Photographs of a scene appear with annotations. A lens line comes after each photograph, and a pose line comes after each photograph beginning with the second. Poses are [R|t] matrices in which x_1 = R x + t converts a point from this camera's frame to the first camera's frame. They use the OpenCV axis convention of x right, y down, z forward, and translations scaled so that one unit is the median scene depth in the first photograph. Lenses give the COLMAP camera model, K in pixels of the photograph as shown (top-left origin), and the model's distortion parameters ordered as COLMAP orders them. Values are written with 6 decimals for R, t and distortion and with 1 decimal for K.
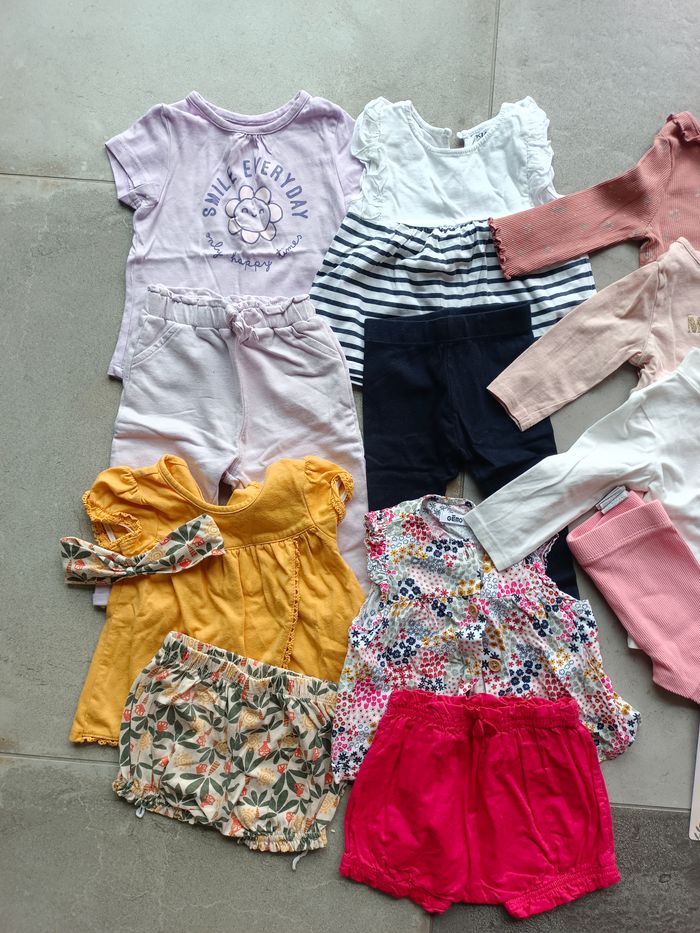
lens RADIAL K [[712.0, 0, 363.5], [0, 712.0, 467.1], [0, 0, 1]] dist [0.059826, -0.077774]
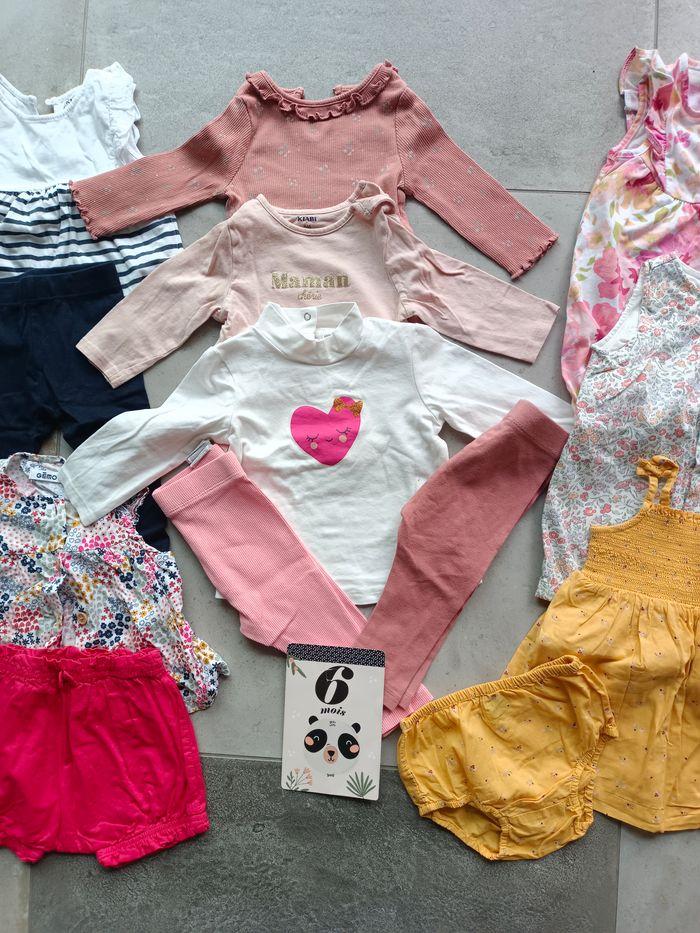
lens RADIAL K [[712.0, 0, 363.5], [0, 712.0, 467.1], [0, 0, 1]] dist [0.059826, -0.077774]
pose [[0.999177, -0.020561, -0.034978, 0.617427], [0.020263, 0.999755, -0.008855, 0.078573], [0.035151, 0.008139, 0.999349, -0.006465]]
